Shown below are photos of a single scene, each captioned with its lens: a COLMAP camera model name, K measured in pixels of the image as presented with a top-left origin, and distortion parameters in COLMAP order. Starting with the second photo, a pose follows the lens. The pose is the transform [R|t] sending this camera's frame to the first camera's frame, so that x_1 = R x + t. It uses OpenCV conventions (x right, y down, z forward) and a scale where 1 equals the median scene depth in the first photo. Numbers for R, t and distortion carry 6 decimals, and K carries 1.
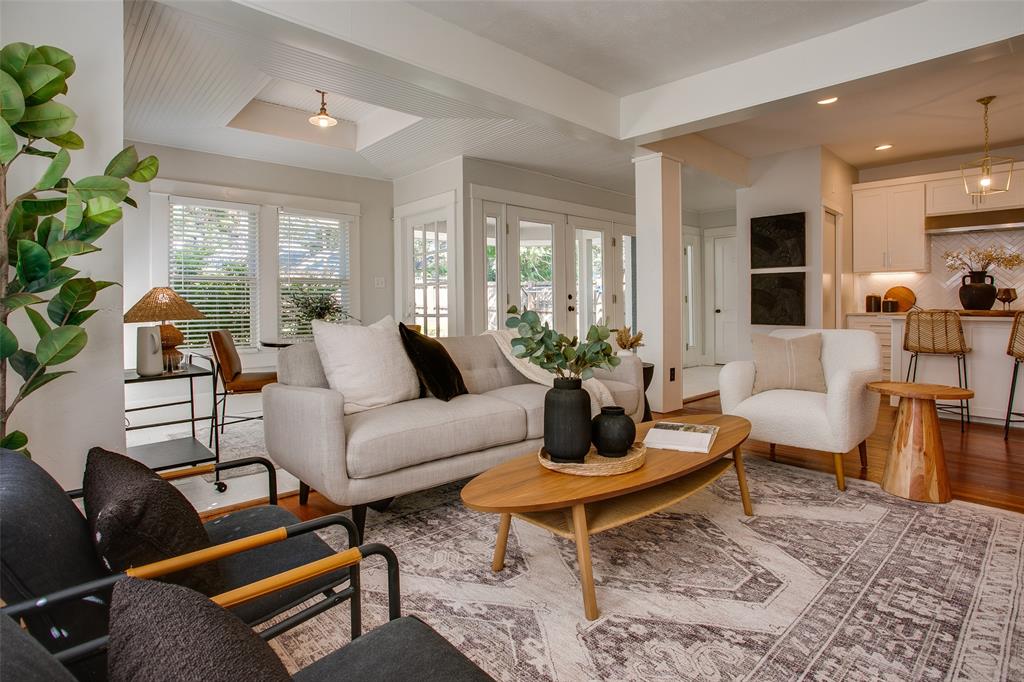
lens RADIAL K [[521.2, 0, 506.6], [0, 521.2, 313.6], [0, 0, 1]] dist [-0.010906, 0.000934]
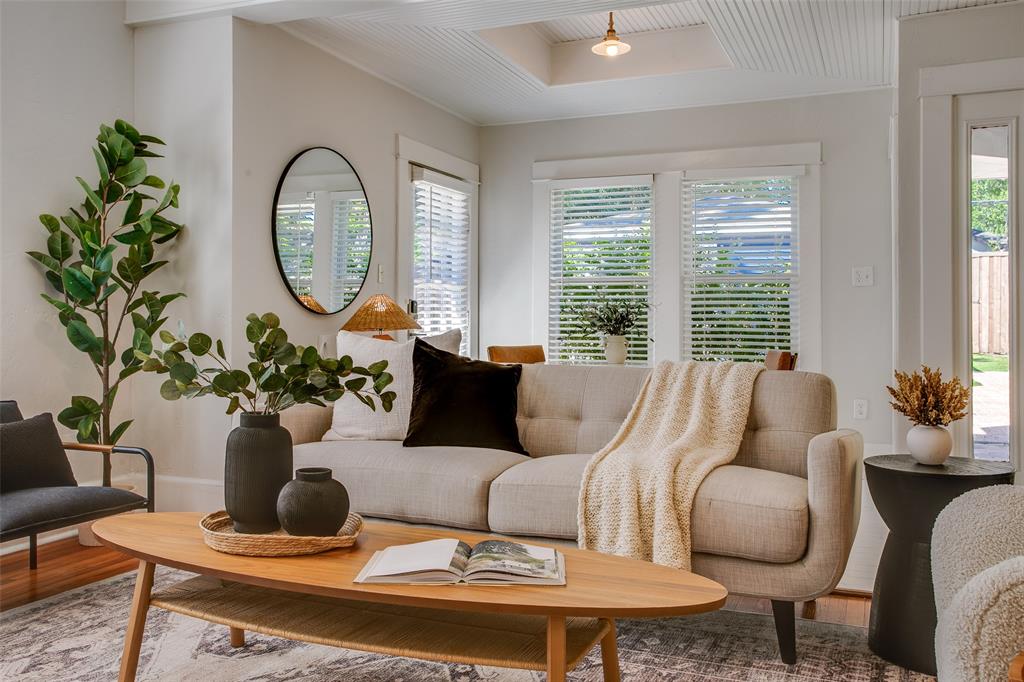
lens RADIAL K [[877.3, 0, 483.6], [0, 877.3, 322.3], [0, 0, 1]] dist [0.010516, 0.009470]
pose [[0.405779, 0.002449, -0.913968, 0.974420], [-0.019832, 0.999785, -0.006126, 0.004379], [0.913756, 0.020612, 0.405740, 0.574213]]
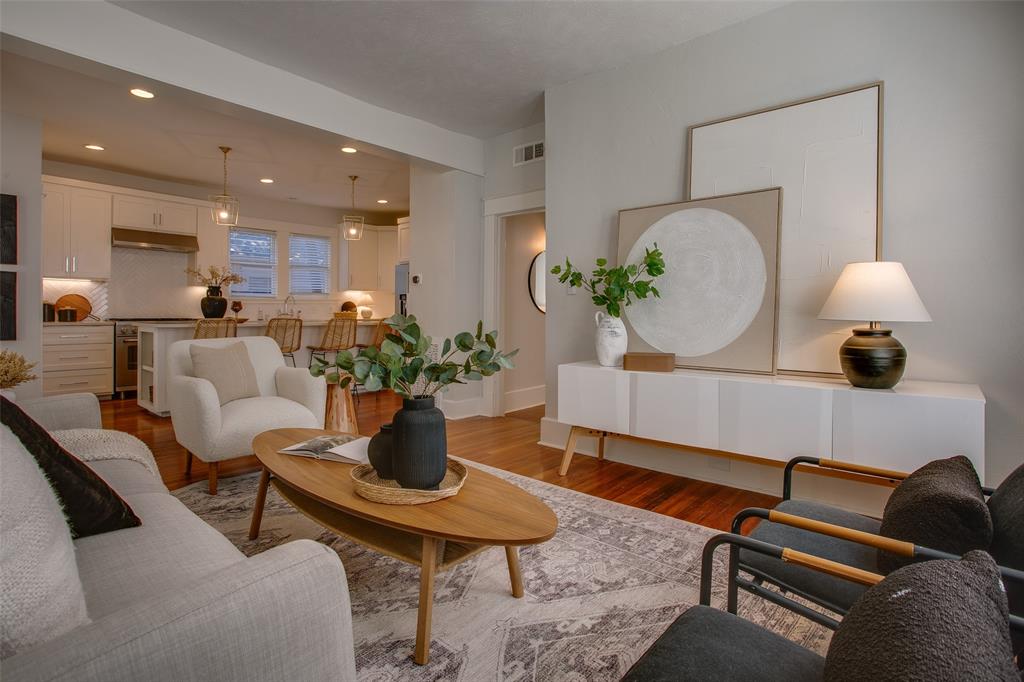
lens RADIAL K [[521.2, 0, 506.6], [0, 521.2, 313.6], [0, 0, 1]] dist [-0.010906, 0.000934]
pose [[-0.113175, 0.002140, 0.993573, -0.568866], [0.016169, 0.999869, -0.000312, -0.009319], [-0.993443, 0.016030, -0.113195, 0.692935]]
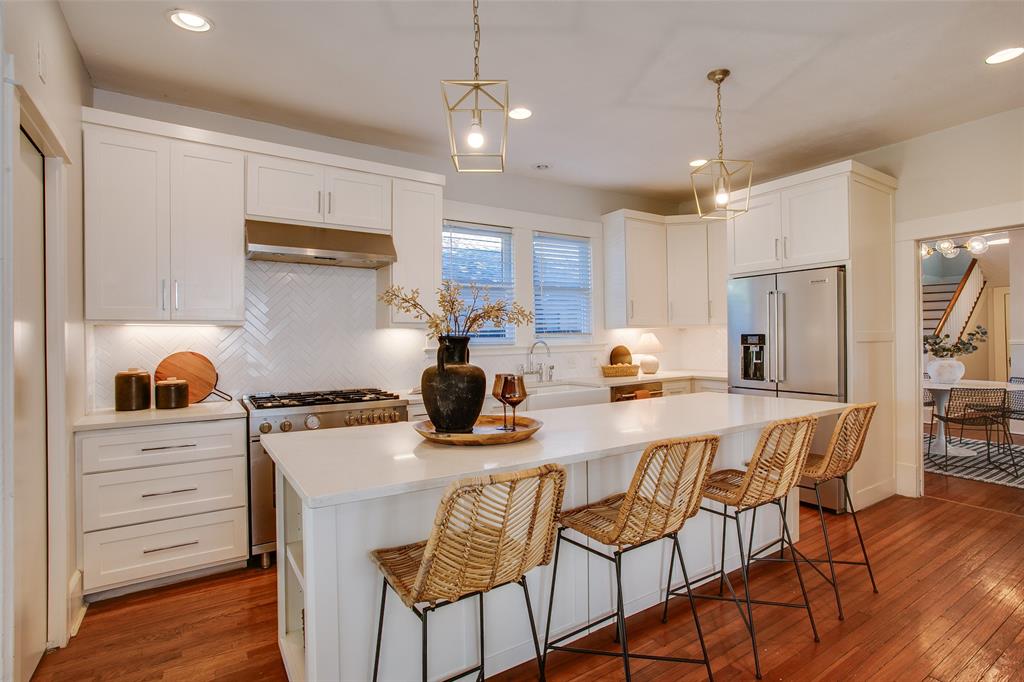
lens RADIAL K [[501.7, 0, 512.0], [0, 501.7, 341.0], [0, 0, 1]] dist [-0.046873, 0.000558]
pose [[0.148597, -0.000281, 0.988898, 0.736421], [0.029956, 0.999542, -0.004217, -0.111895], [-0.988444, 0.030250, 0.148537, 1.335908]]
